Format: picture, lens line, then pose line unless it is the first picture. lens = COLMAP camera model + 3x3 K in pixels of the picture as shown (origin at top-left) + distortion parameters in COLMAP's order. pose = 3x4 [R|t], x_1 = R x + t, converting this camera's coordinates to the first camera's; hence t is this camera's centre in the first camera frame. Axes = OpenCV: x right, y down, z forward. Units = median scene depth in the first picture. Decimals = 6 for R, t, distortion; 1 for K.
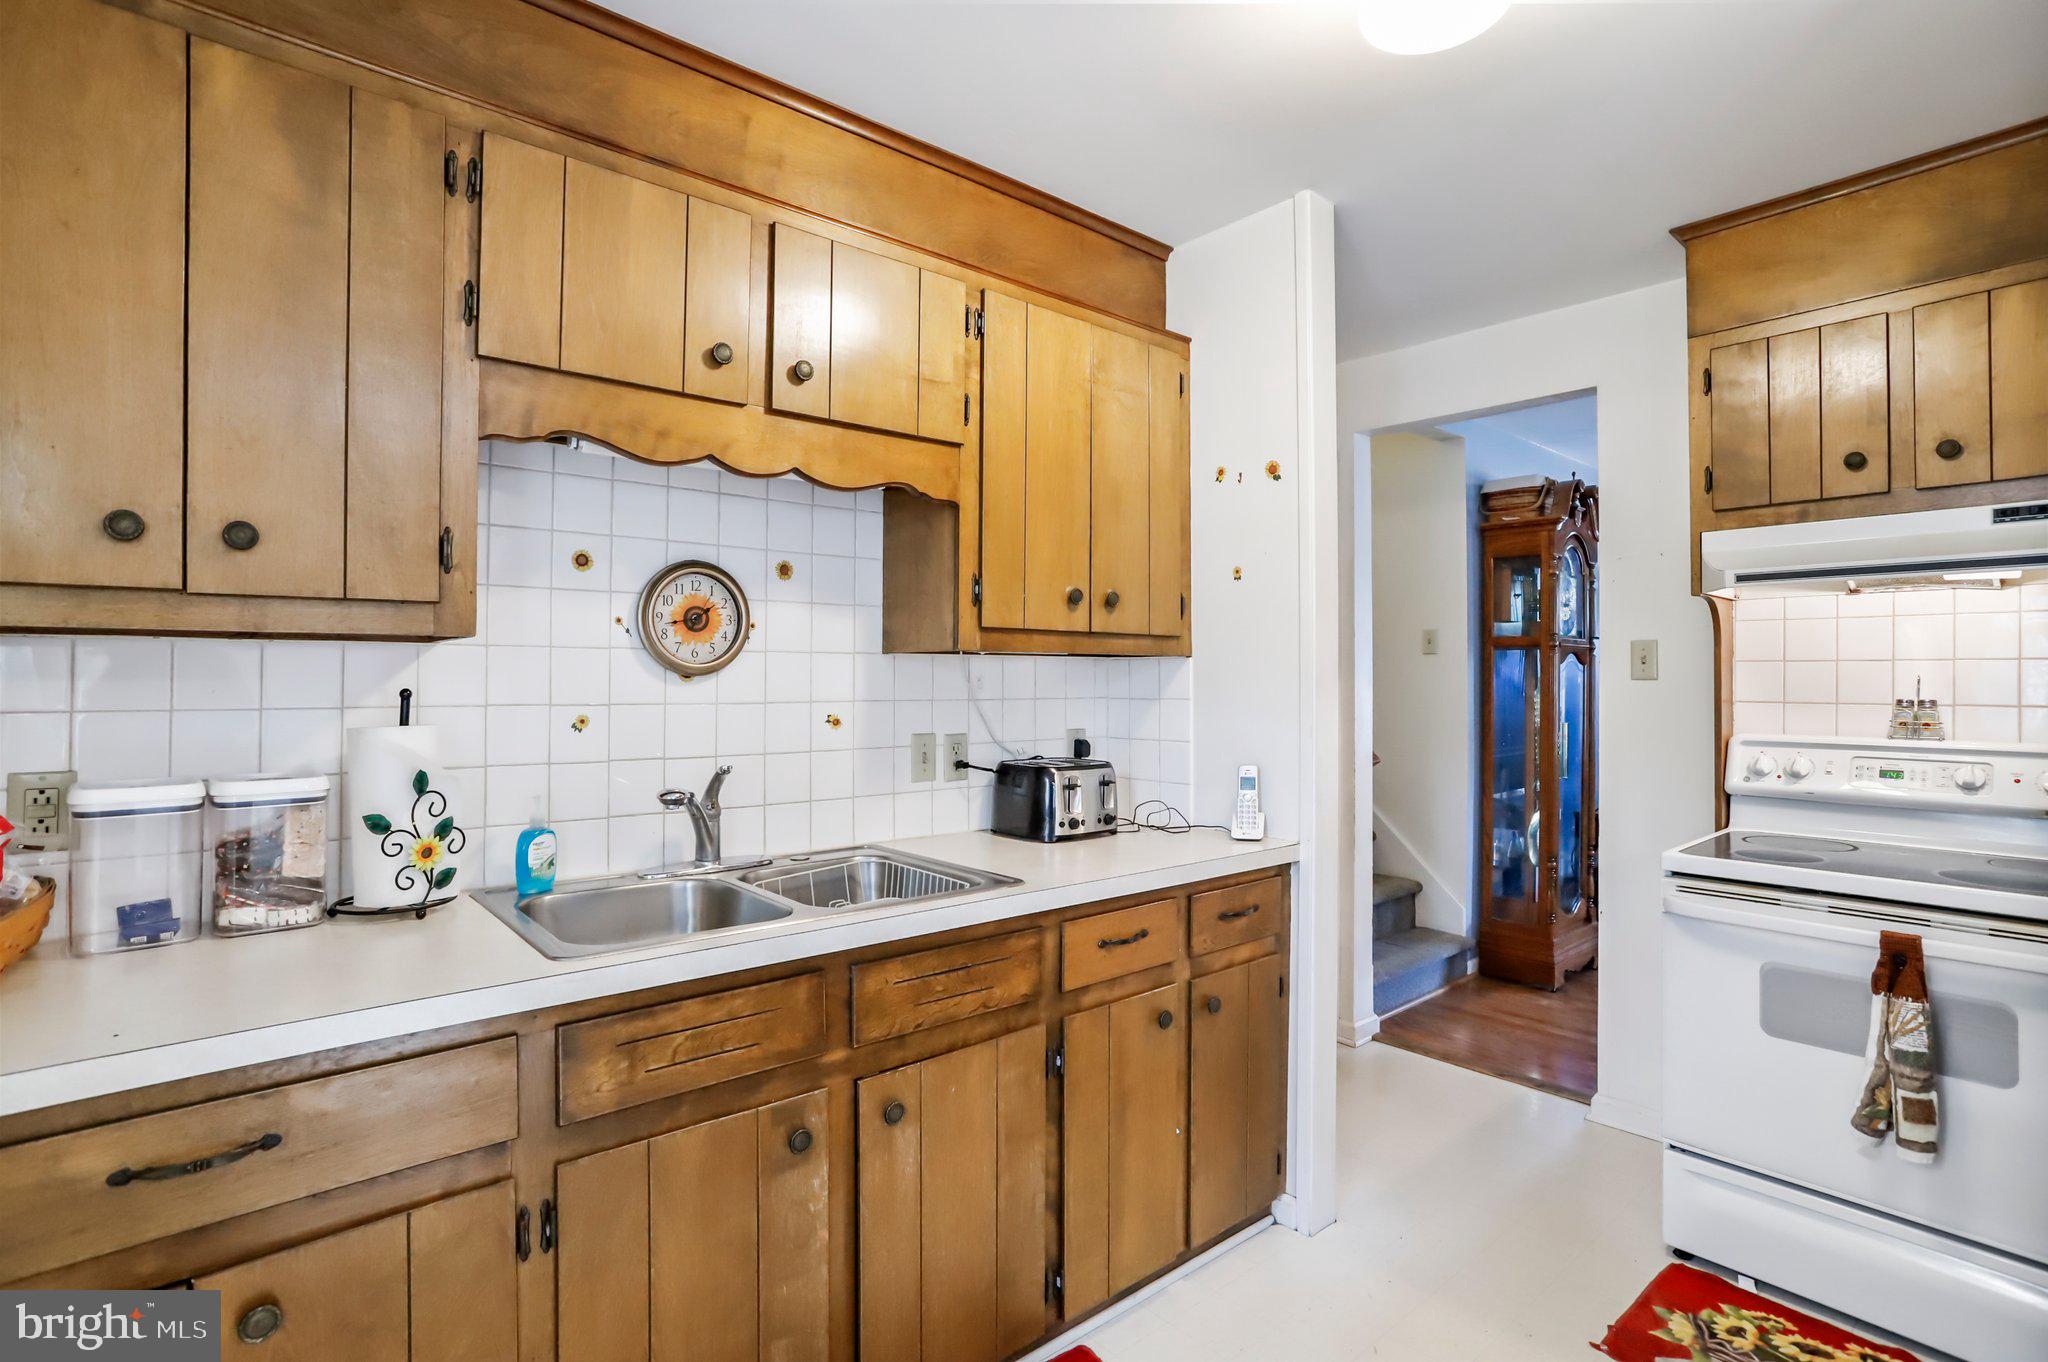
lens RADIAL K [[994.3, 0, 1022.1], [0, 994.3, 669.4], [0, 0, 1]] dist [-0.061897, 0.035351]
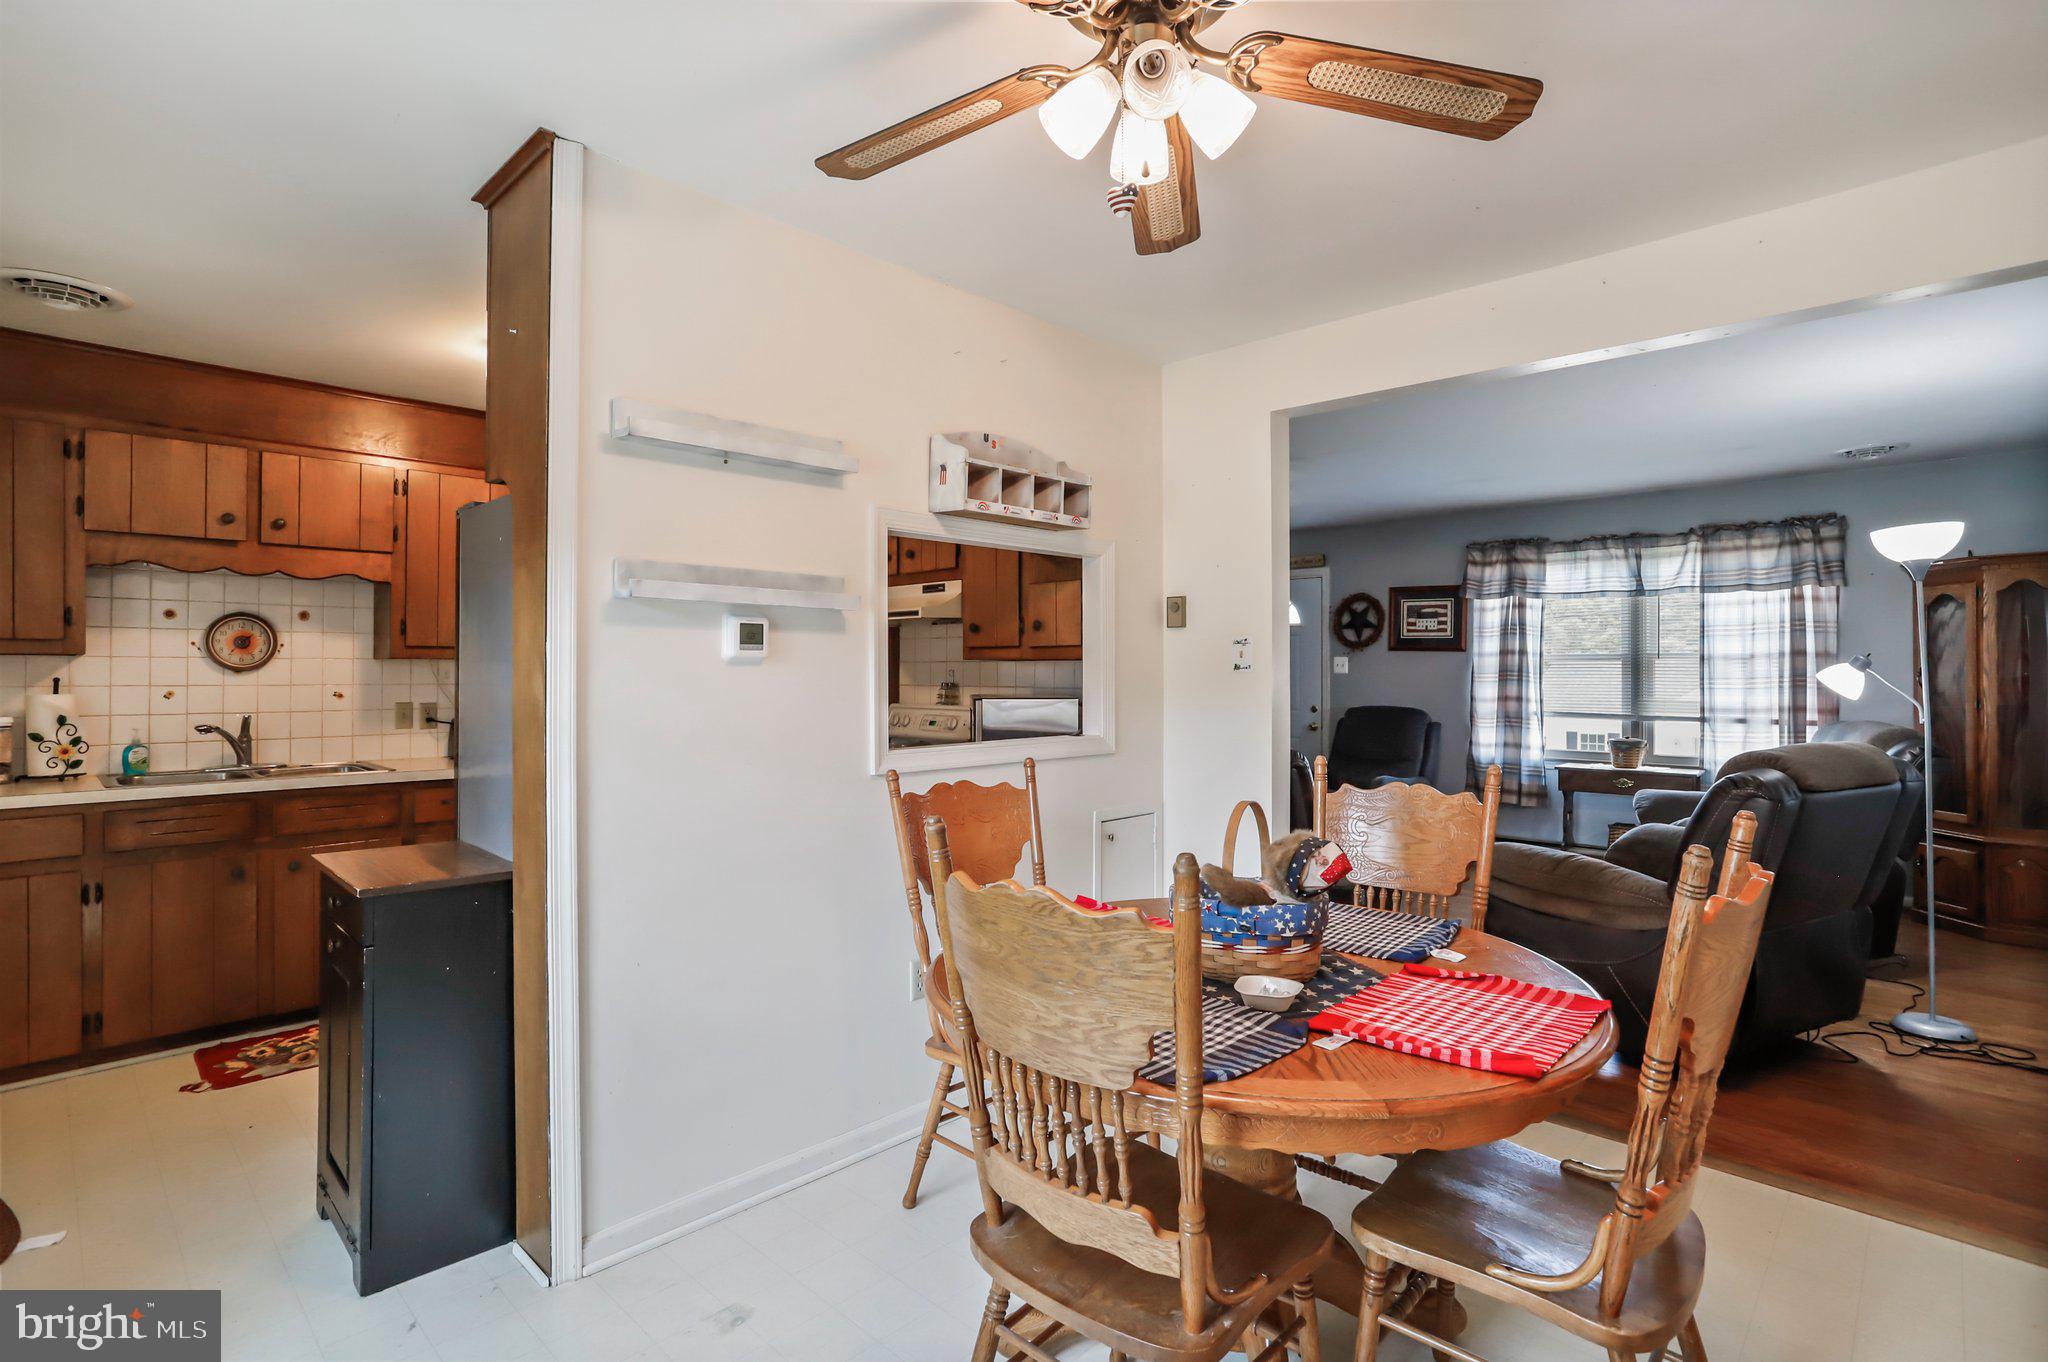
lens RADIAL K [[993.4, 0, 1022.2], [0, 993.4, 668.1], [0, 0, 1]] dist [-0.036482, 0.021148]
pose [[0.996225, -0.002335, 0.086781, 1.241341], [0.002010, 0.999991, 0.003839, -0.004961], [-0.086789, -0.003650, 0.996220, -1.274504]]
